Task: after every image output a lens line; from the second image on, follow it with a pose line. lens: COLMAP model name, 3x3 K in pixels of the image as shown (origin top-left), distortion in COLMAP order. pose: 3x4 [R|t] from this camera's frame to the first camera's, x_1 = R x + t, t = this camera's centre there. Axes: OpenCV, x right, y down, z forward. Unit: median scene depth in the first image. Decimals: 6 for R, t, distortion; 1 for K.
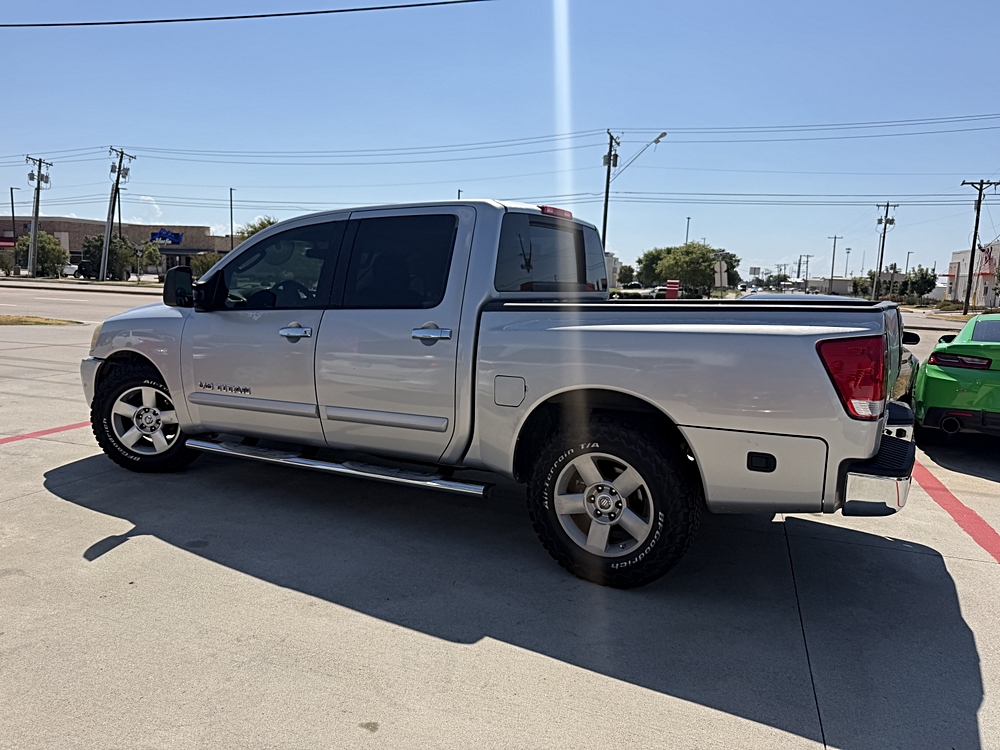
lens RADIAL K [[707.8, 0, 500.5], [0, 707.8, 379.5], [0, 0, 1]] dist [0.039443, -0.058108]
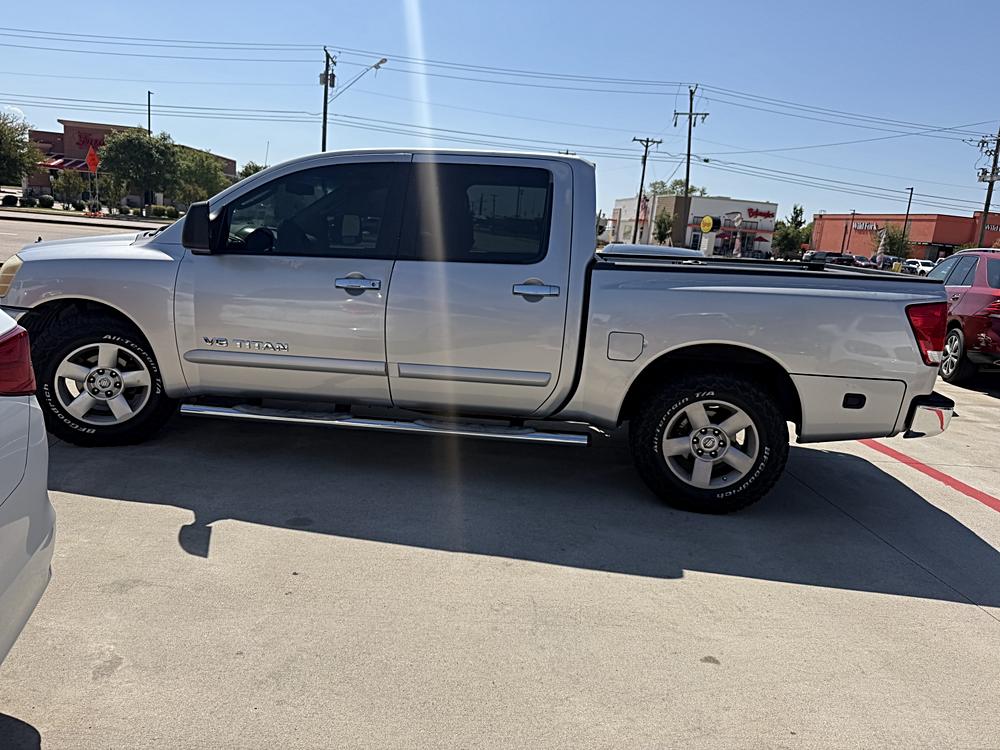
lens RADIAL K [[707.8, 0, 493.4], [0, 707.8, 374.7], [0, 0, 1]] dist [0.039443, -0.058108]
pose [[0.913138, -0.040183, 0.405666, -0.502964], [0.002465, 0.995656, 0.093075, -0.034008], [-0.407644, -0.083990, 0.909270, 0.087726]]
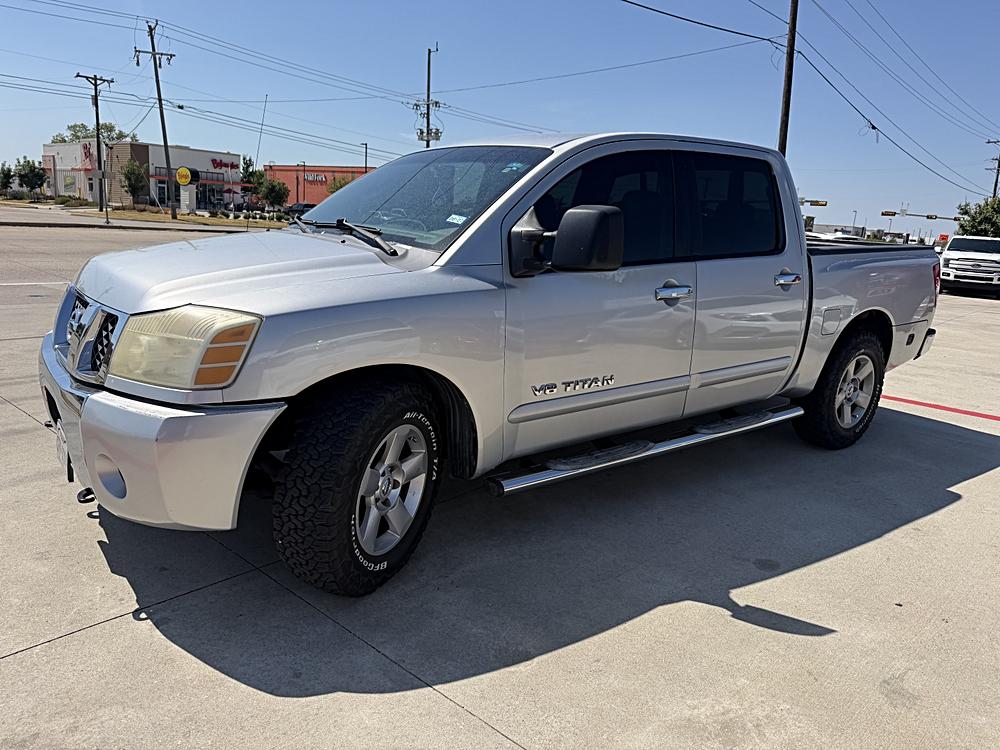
lens RADIAL K [[707.8, 0, 491.1], [0, 707.8, 374.2], [0, 0, 1]] dist [0.039443, -0.058108]
pose [[0.391474, -0.205315, 0.896992, -1.107216], [0.077862, 0.978685, 0.190033, -0.143258], [-0.916889, -0.004552, 0.399116, 0.867929]]
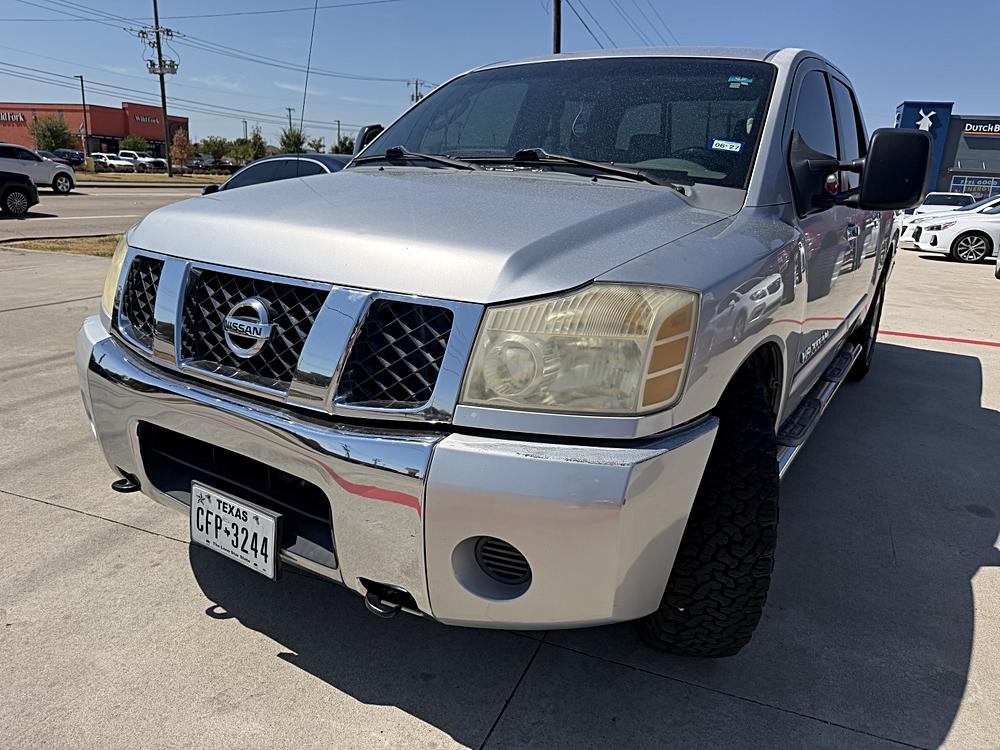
lens RADIAL K [[707.8, 0, 498.8], [0, 707.8, 369.7], [0, 0, 1]] dist [0.039443, -0.058108]
pose [[0.046643, -0.287931, 0.956515, -1.039536], [0.090231, 0.954857, 0.283032, -0.168726], [-0.994828, 0.073106, 0.070518, 1.313064]]
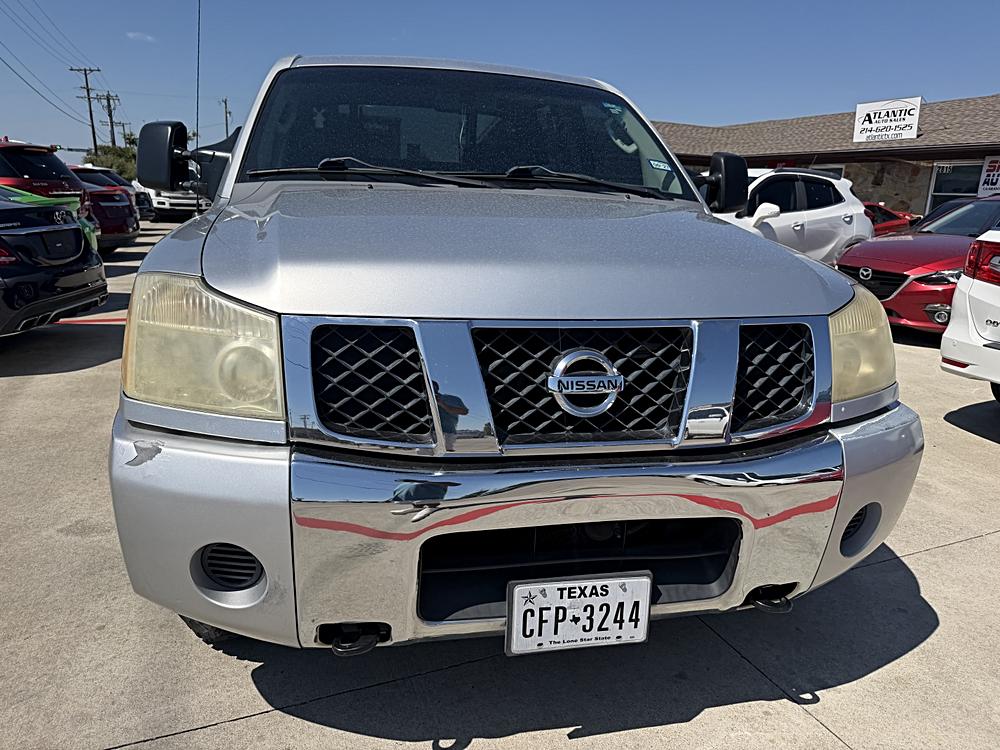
lens RADIAL K [[707.8, 0, 495.2], [0, 707.8, 373.4], [0, 0, 1]] dist [0.039443, -0.058108]
pose [[-0.670995, -0.236114, 0.702863, -0.874726], [0.043199, 0.933882, 0.354962, -0.221628], [-0.740202, 0.268540, -0.616430, 1.724157]]
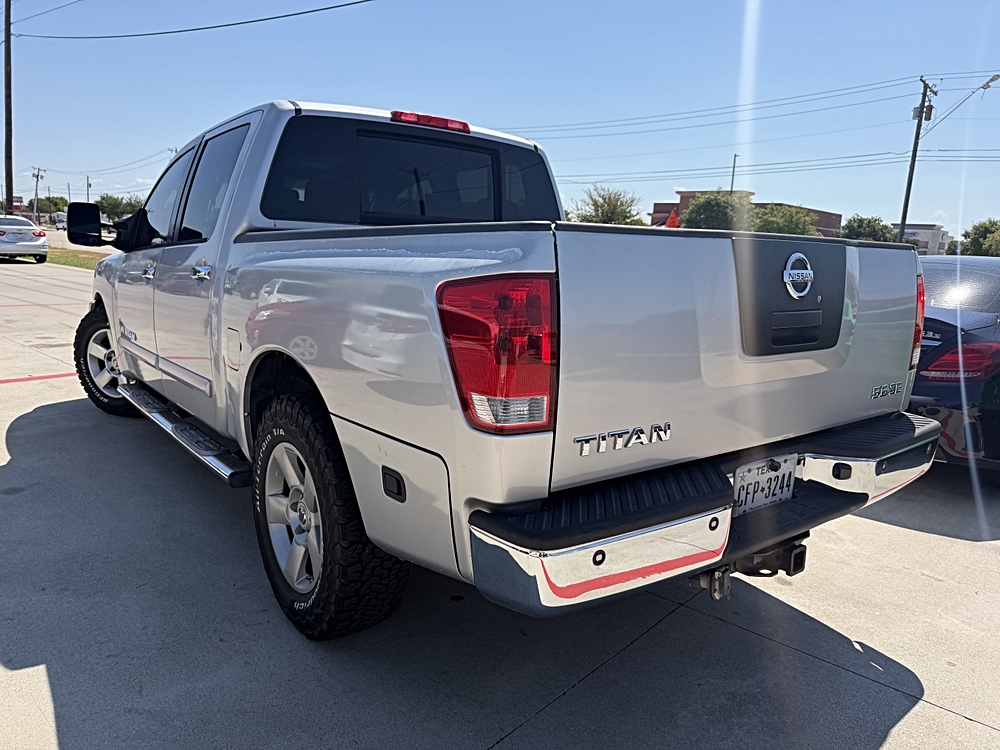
lens RADIAL K [[707.8, 0, 510.7], [0, 707.8, 376.1], [0, 0, 1]] dist [0.039443, -0.058108]
pose [[0.924596, 0.078695, -0.372732, 0.471099], [-0.067571, 0.996794, 0.042836, -0.005633], [0.374908, -0.014420, 0.926950, 0.338889]]
